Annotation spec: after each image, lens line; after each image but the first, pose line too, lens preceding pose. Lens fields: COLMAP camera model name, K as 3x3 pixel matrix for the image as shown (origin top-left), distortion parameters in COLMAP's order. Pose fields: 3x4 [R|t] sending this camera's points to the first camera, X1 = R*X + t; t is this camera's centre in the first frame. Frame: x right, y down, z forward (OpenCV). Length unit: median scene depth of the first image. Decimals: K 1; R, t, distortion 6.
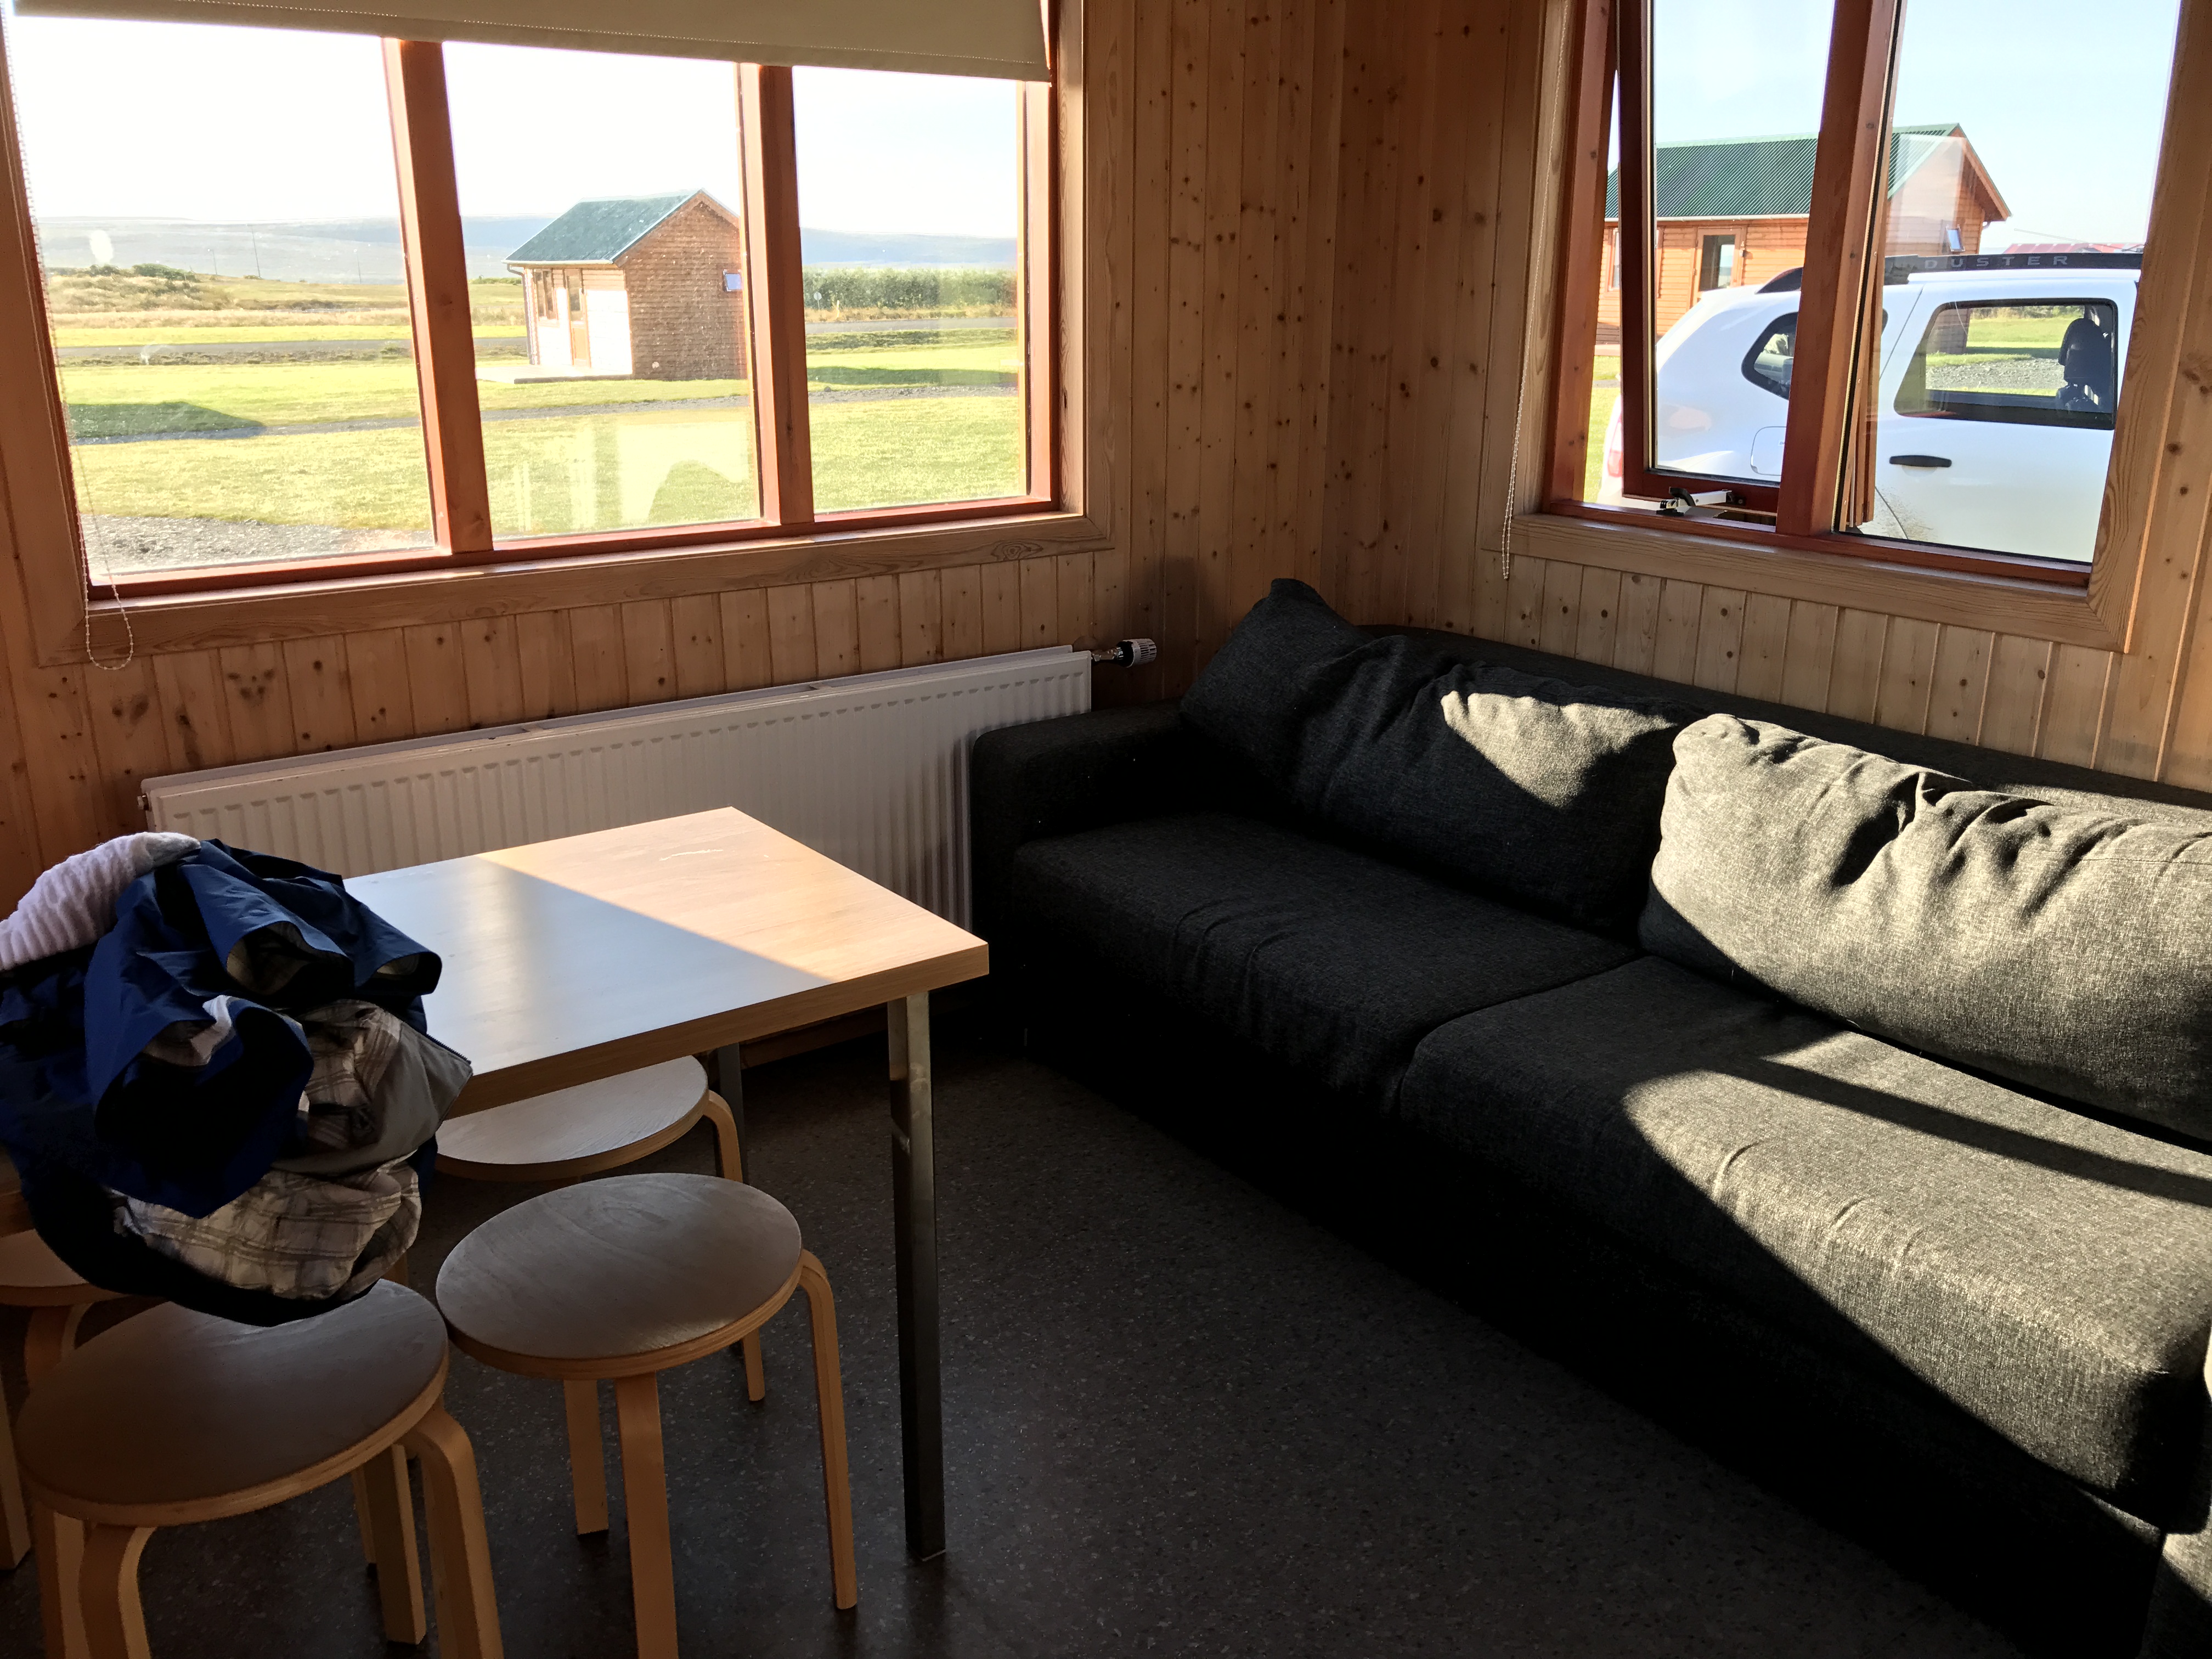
lens RADIAL K [[1797.2, 0, 1094.4], [0, 1797.2, 825.6], [0, 0, 1]] dist [0.021316, -0.025310]
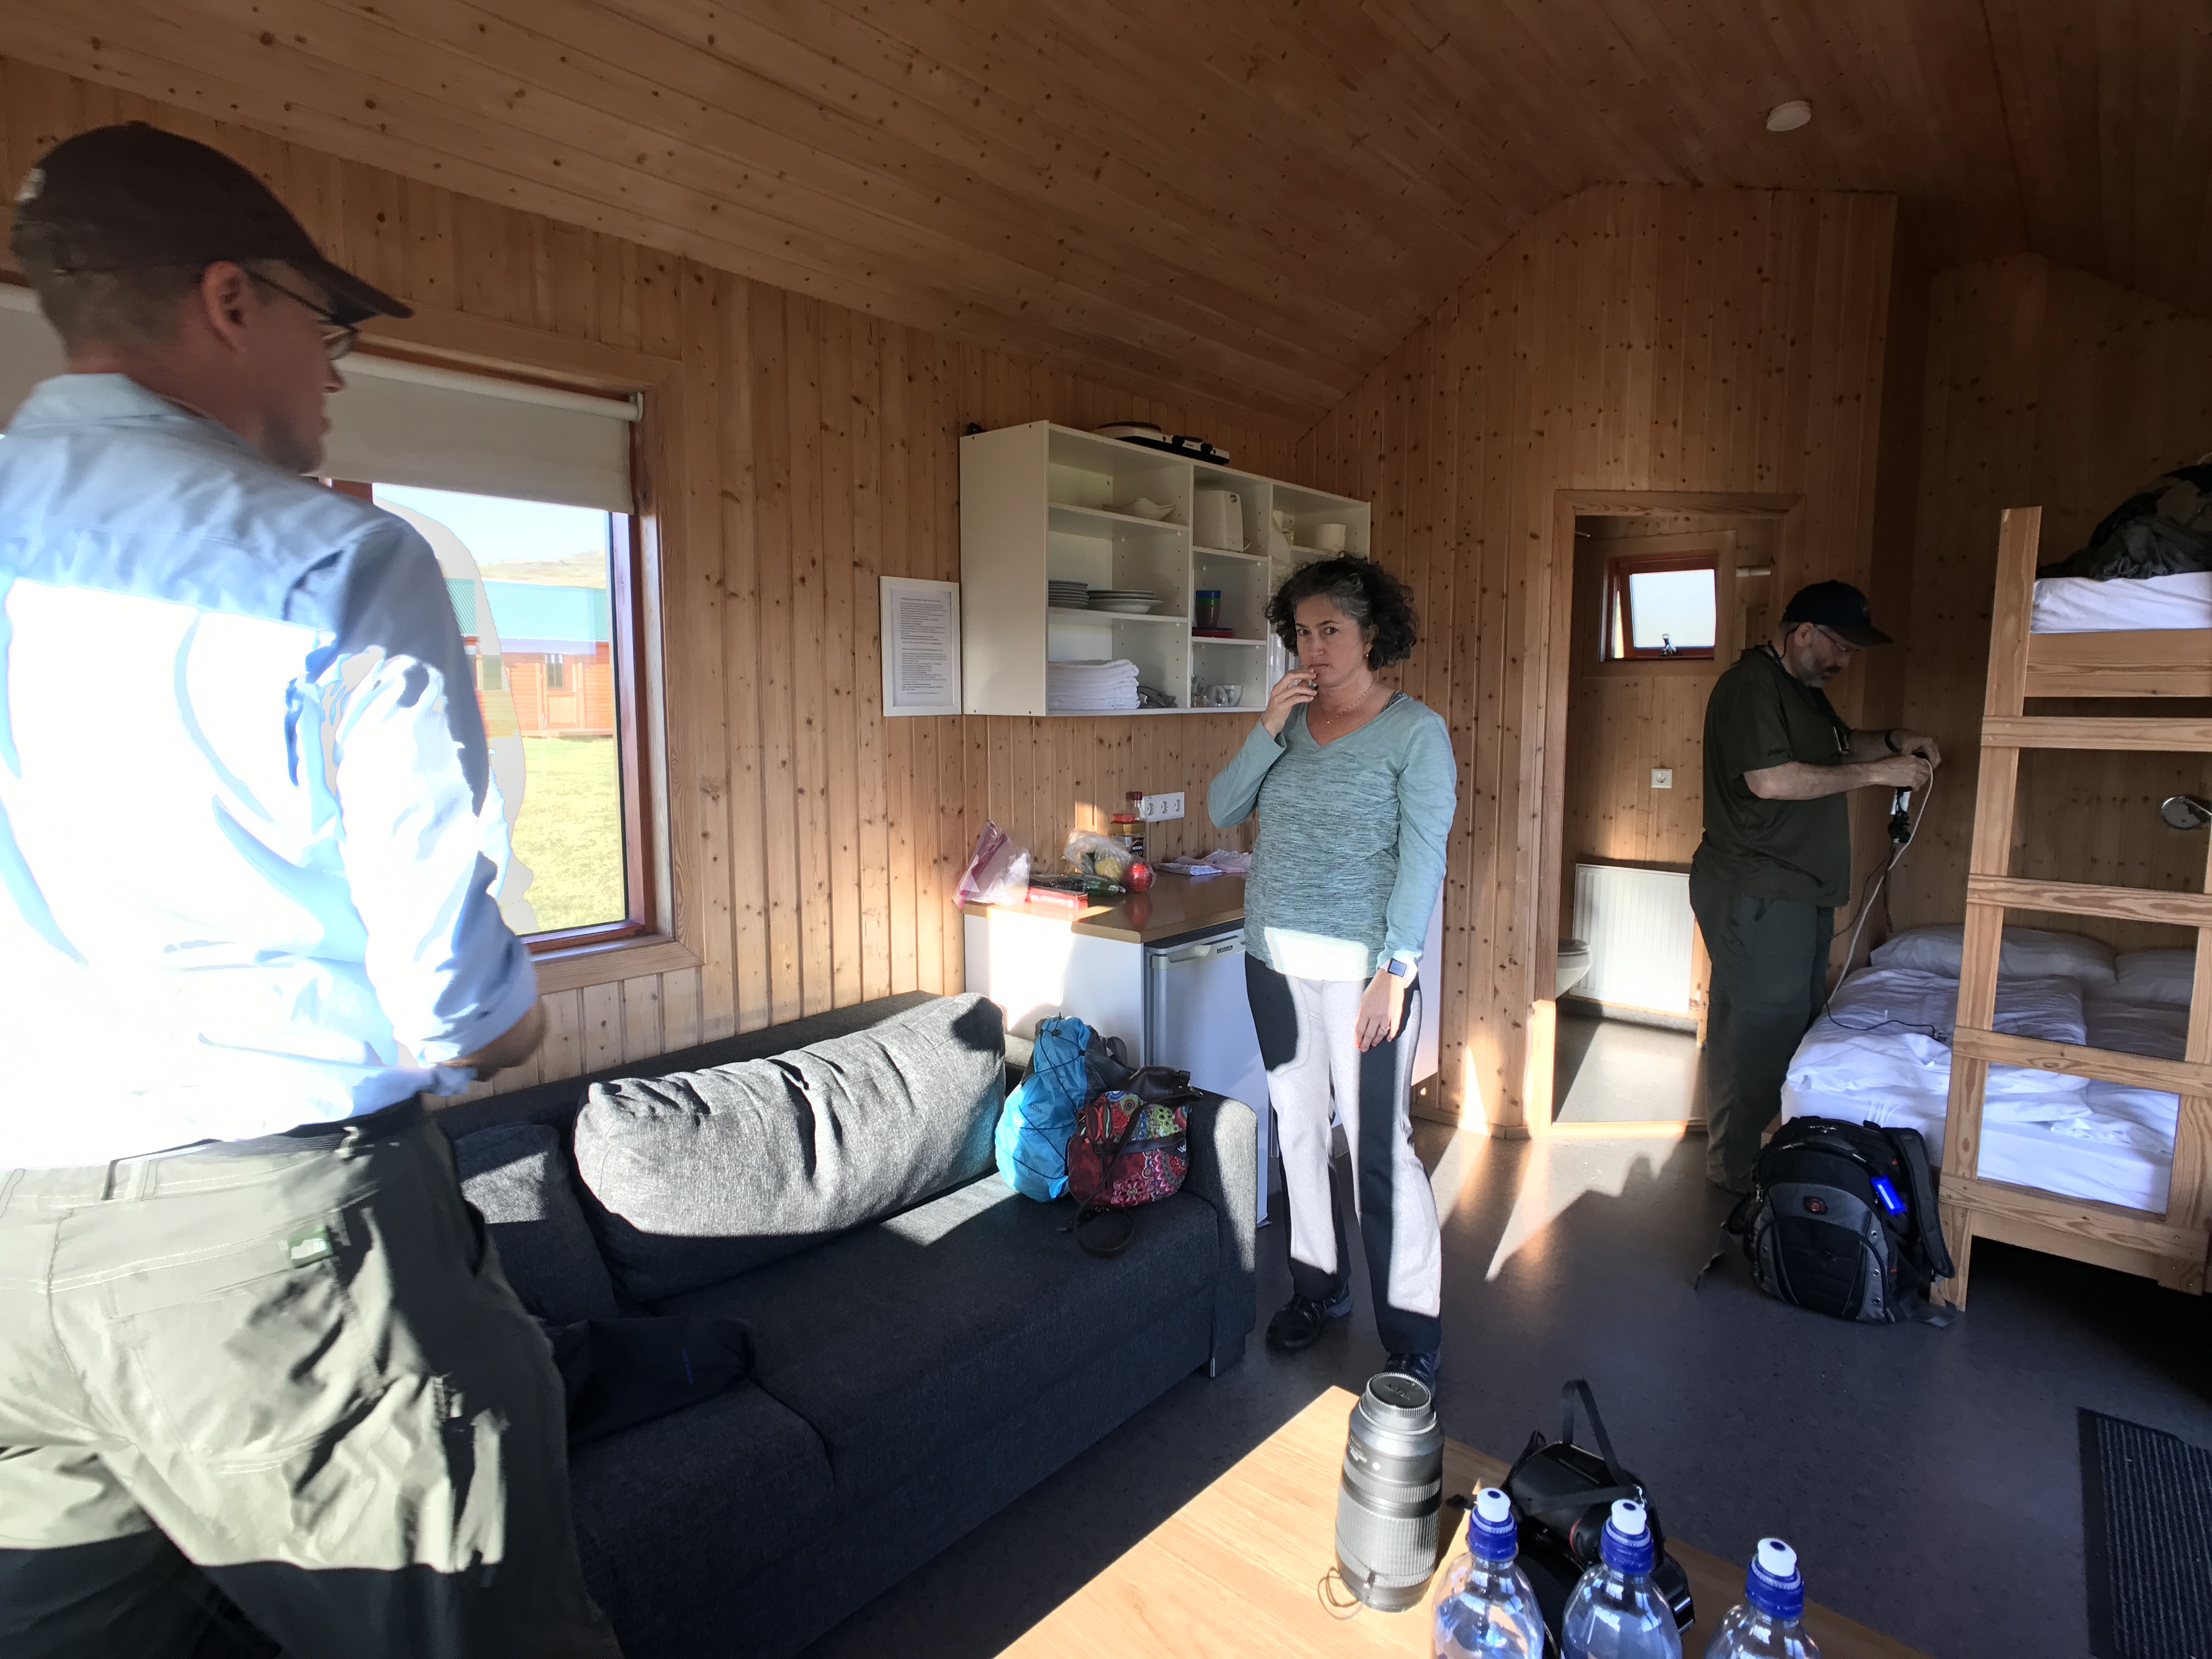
lens RADIAL K [[1145.2, 0, 1114.9], [0, 1145.2, 826.1], [0, 0, 1]] dist [-0.003880, 0.002149]
pose [[-0.232518, -0.102095, 0.967219, -0.518477], [0.287061, 0.942968, 0.168544, -0.312474], [-0.929264, 0.316840, -0.189950, 0.938985]]
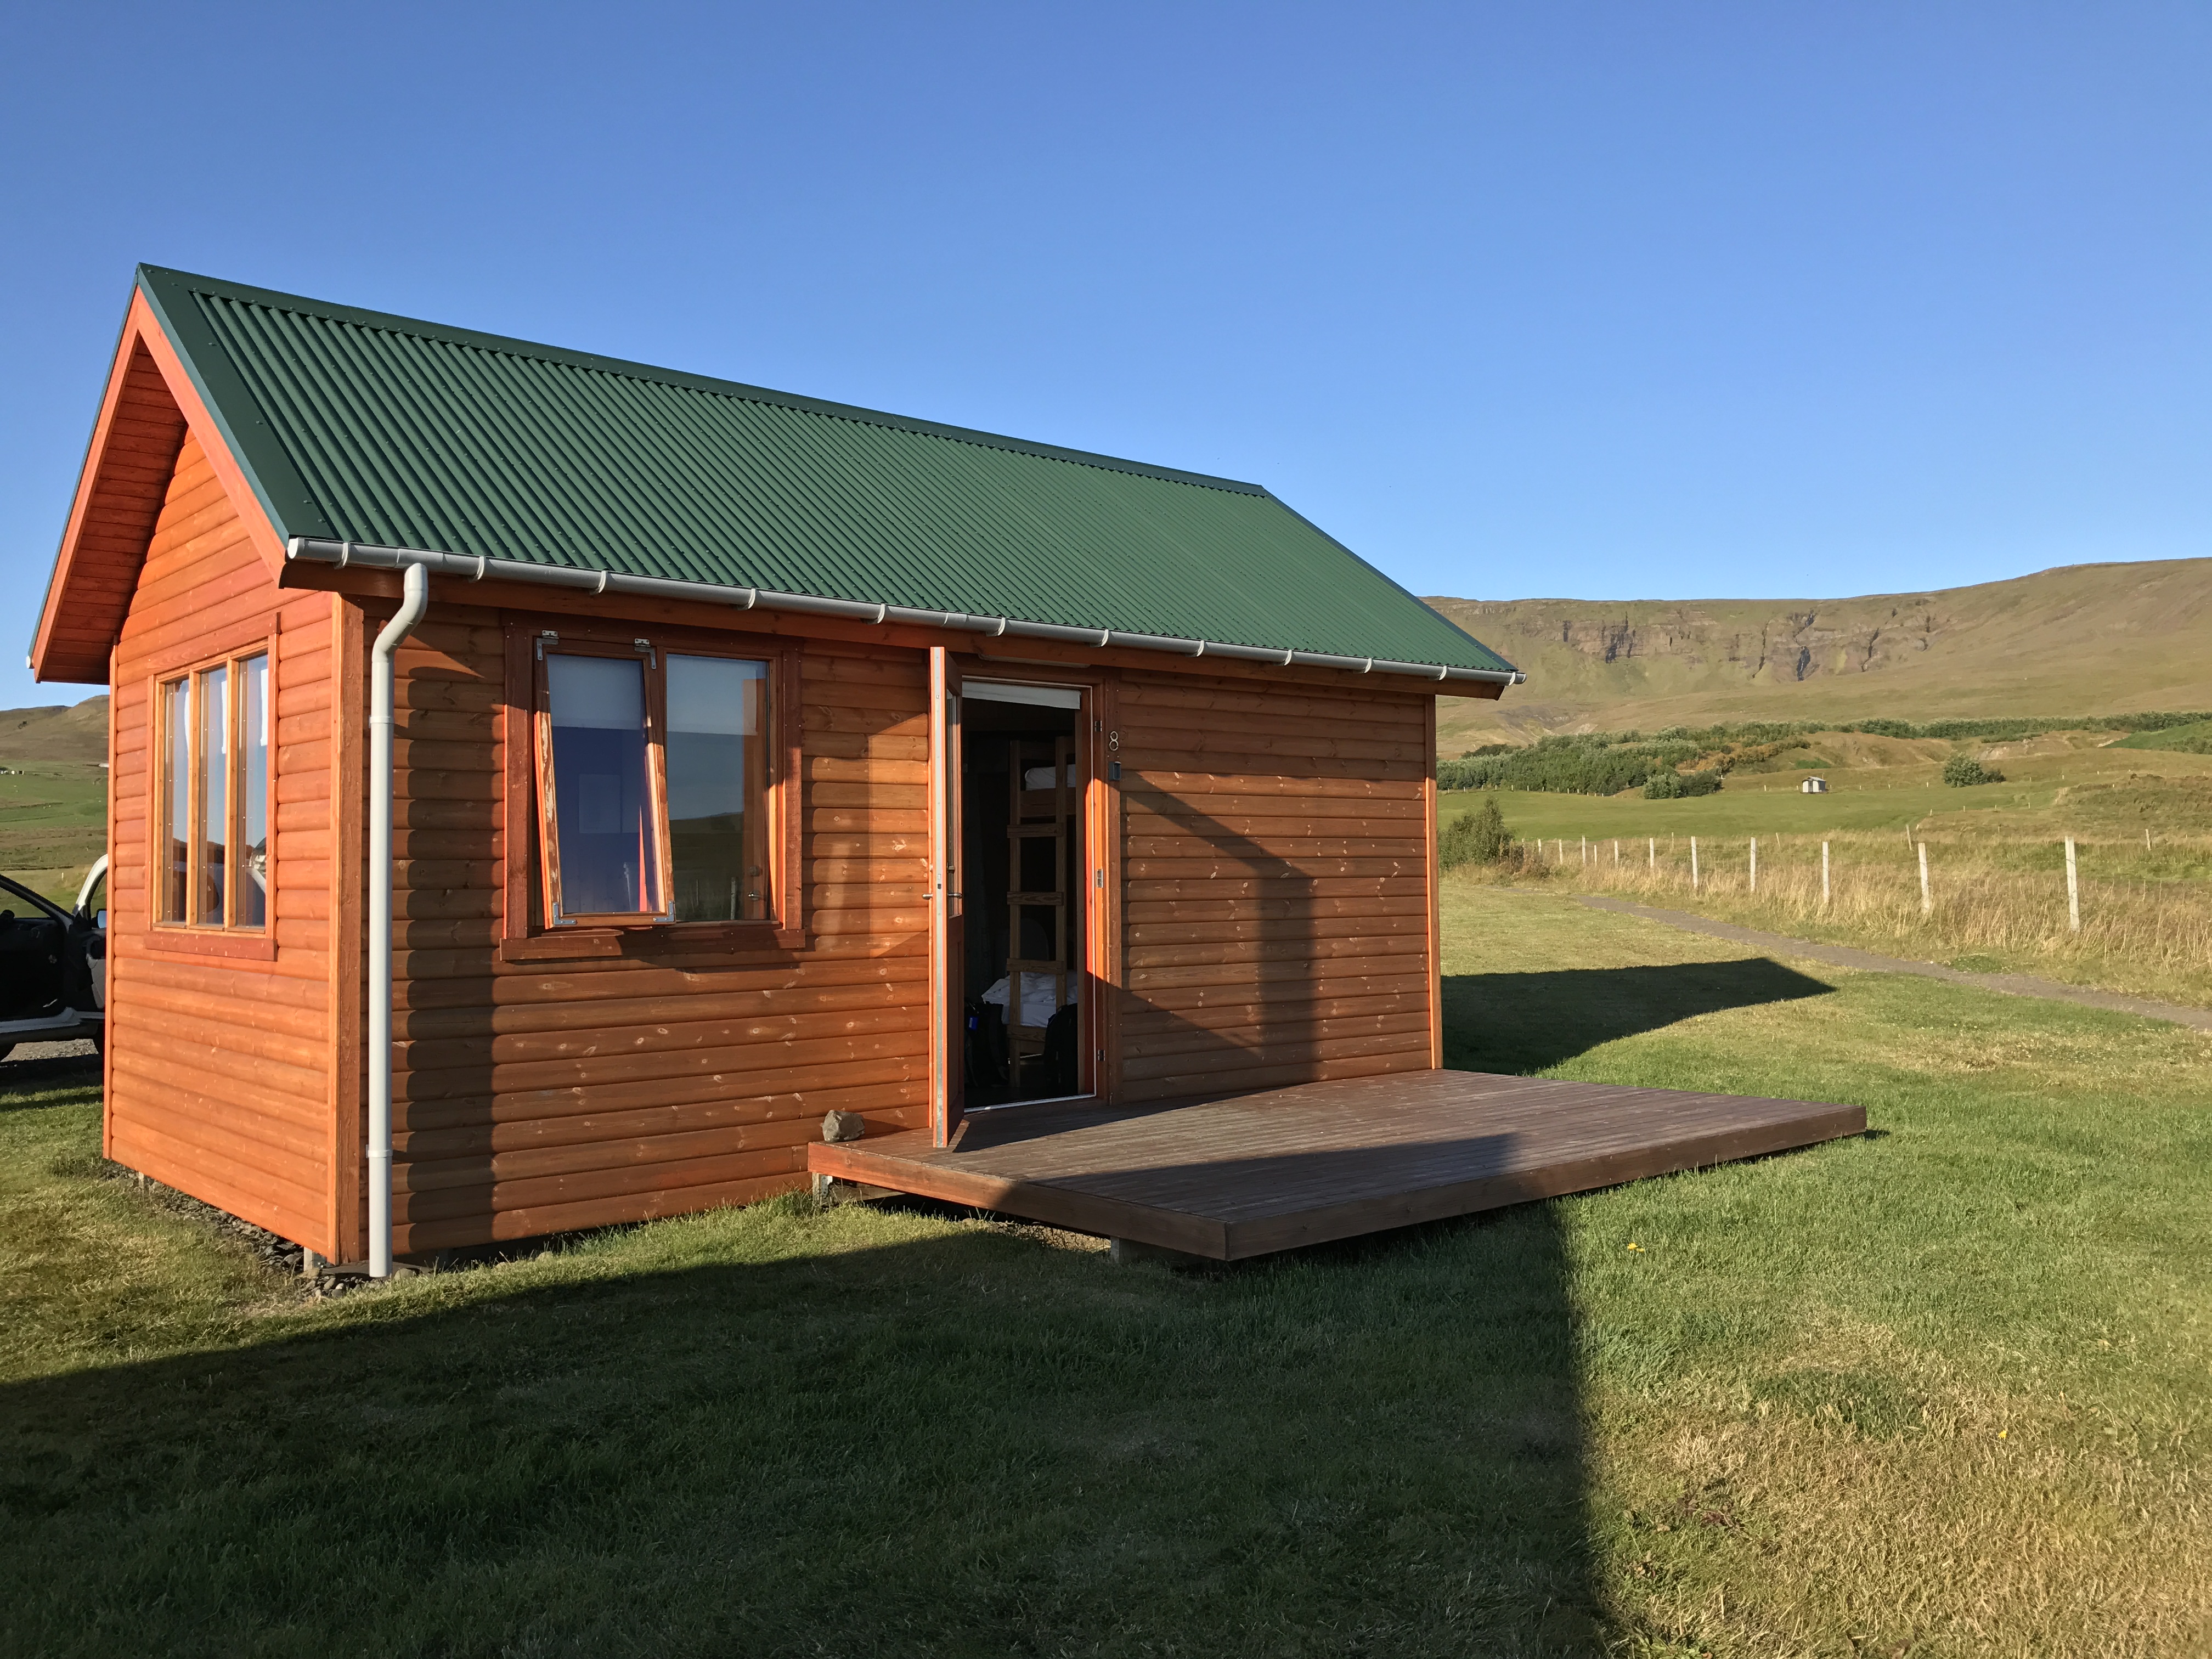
lens RADIAL K [[1797.2, 0, 1125.1], [0, 1797.2, 829.4], [0, 0, 1]] dist [0.021316, -0.025310]
pose [[-0.097188, 0.031880, 0.994755, -3.960368], [0.300794, 0.953688, -0.001177, 0.128867], [-0.948724, 0.299102, -0.102276, 0.053562]]
